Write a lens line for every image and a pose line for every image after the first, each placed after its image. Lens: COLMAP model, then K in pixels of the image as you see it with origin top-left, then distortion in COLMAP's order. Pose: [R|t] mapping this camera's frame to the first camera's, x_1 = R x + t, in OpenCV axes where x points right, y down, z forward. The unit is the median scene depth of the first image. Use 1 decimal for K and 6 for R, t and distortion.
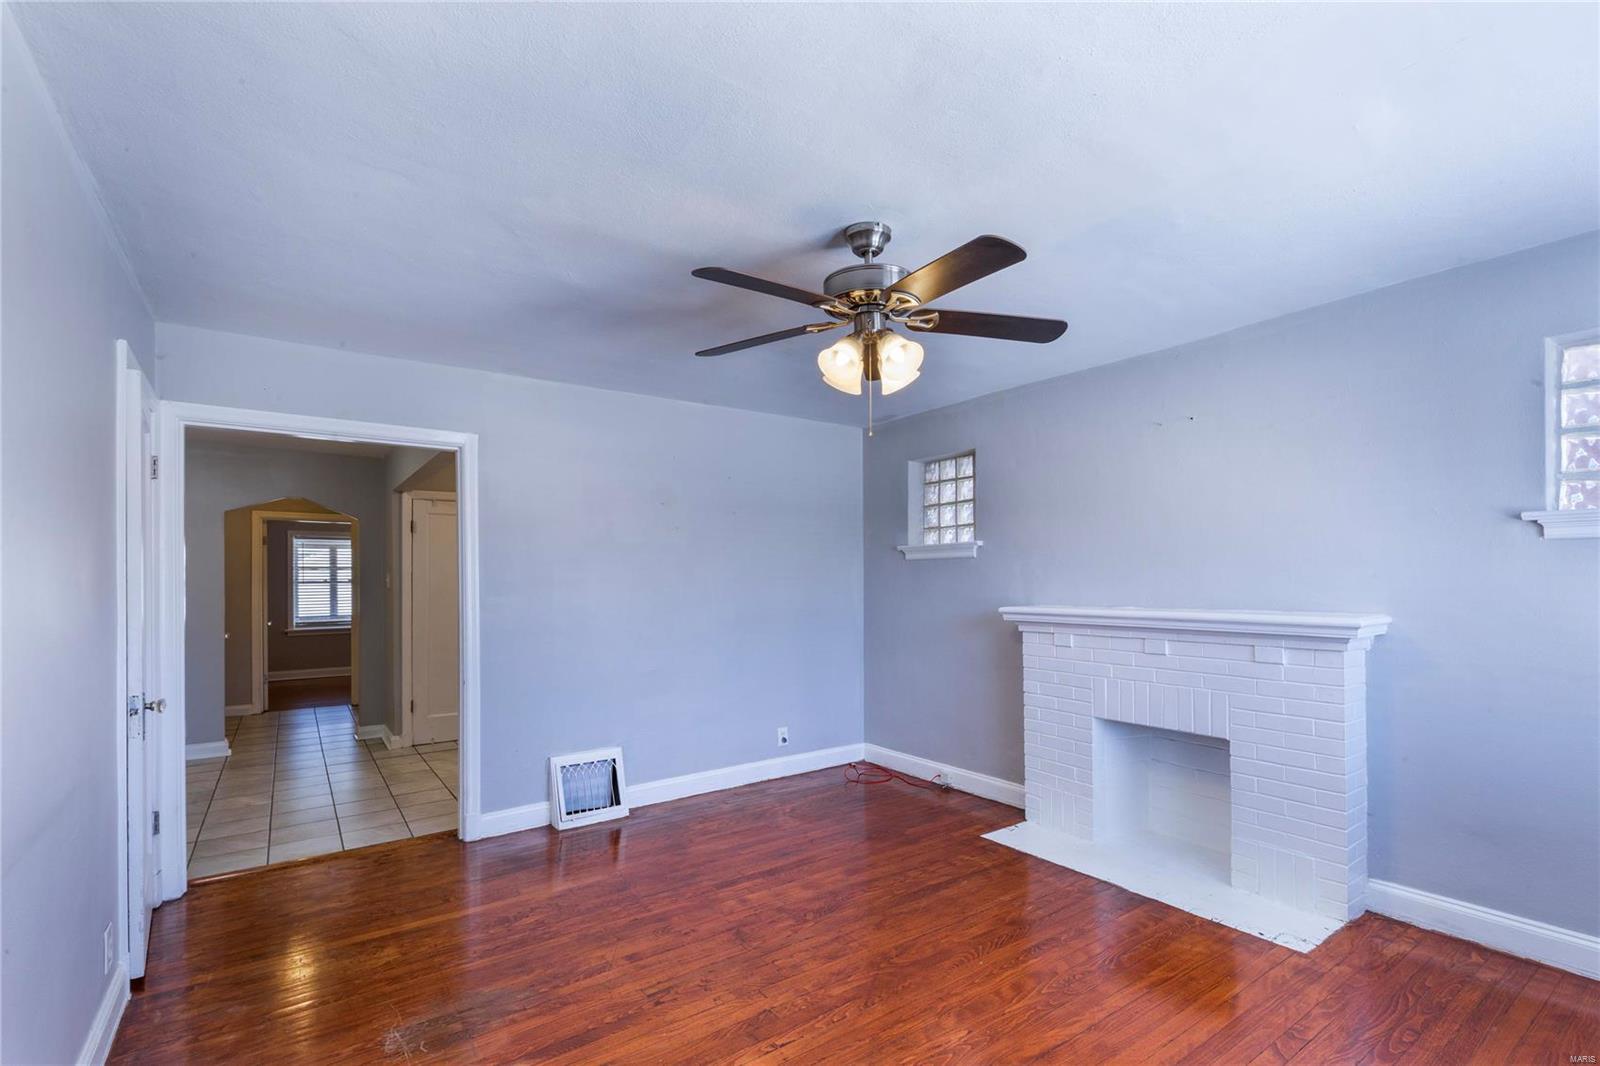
lens RADIAL K [[723.4, 0, 801.4], [0, 723.4, 578.7], [0, 0, 1]] dist [0.000863, 0.000112]
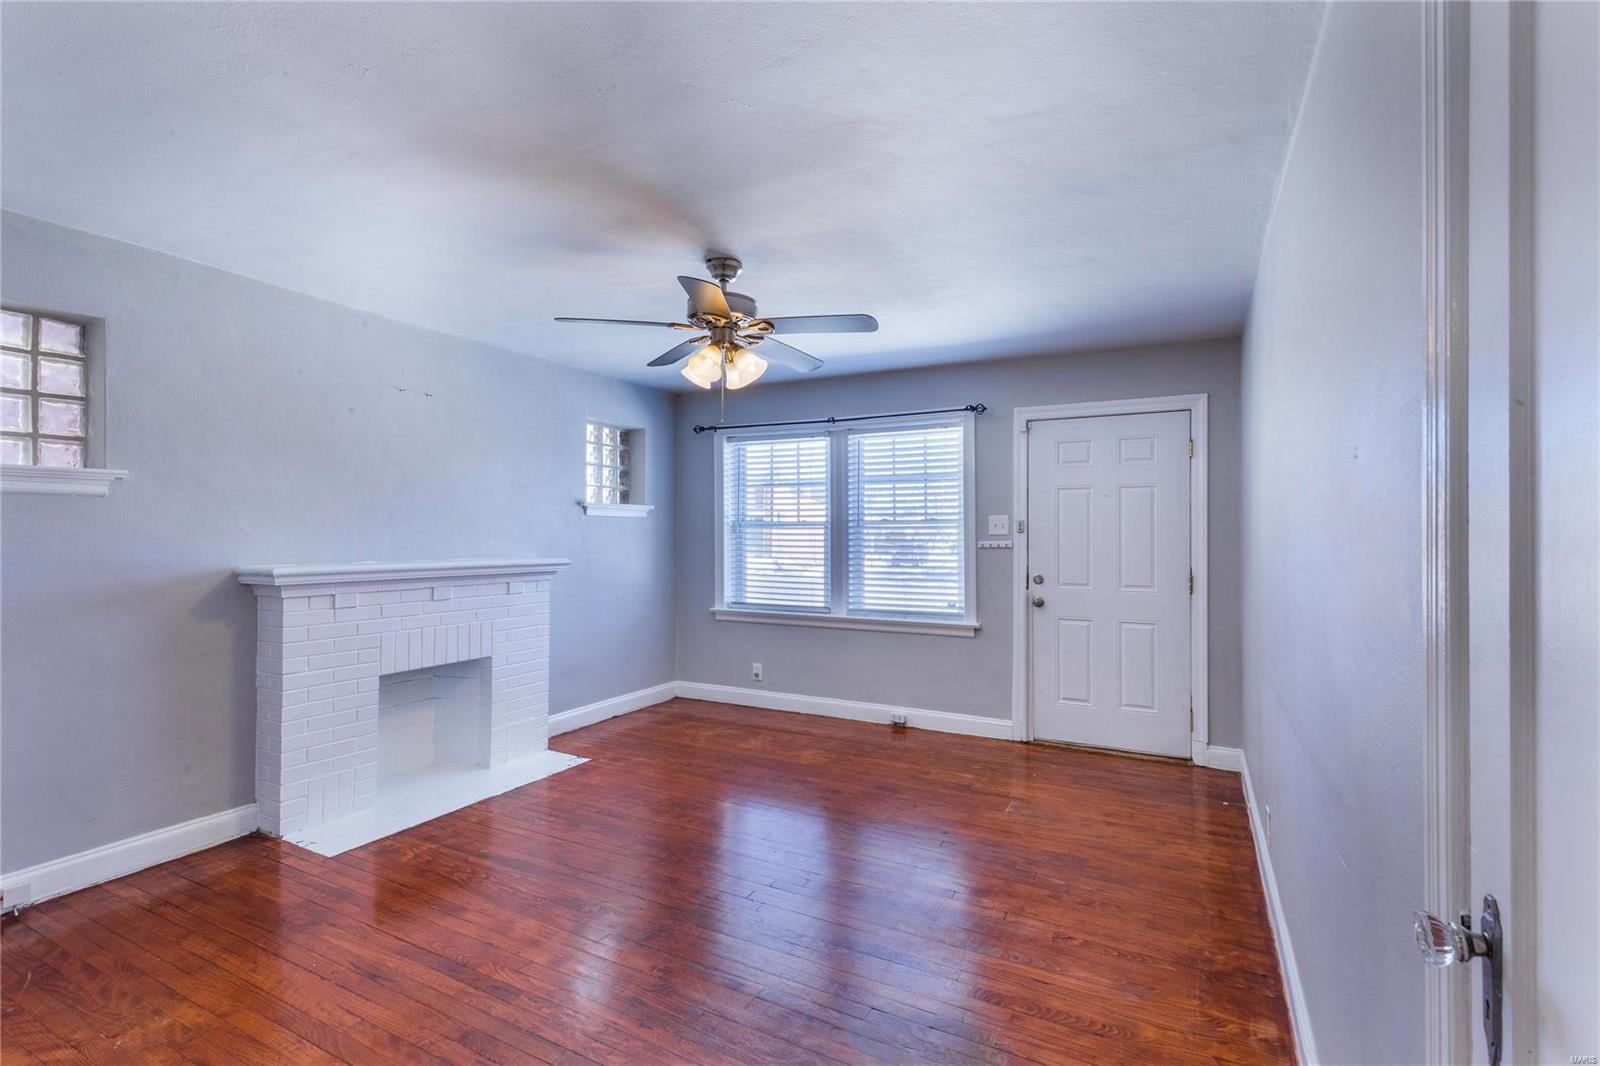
lens RADIAL K [[726.0, 0, 800.0], [0, 726.0, 533.0], [0, 0, 1]] dist [0.001164, 0.000181]
pose [[-0.443716, 0.007416, 0.896137, -0.767346], [-0.003787, 0.999941, -0.010150, 0.008663], [-0.896159, -0.007898, -0.443662, 0.988100]]
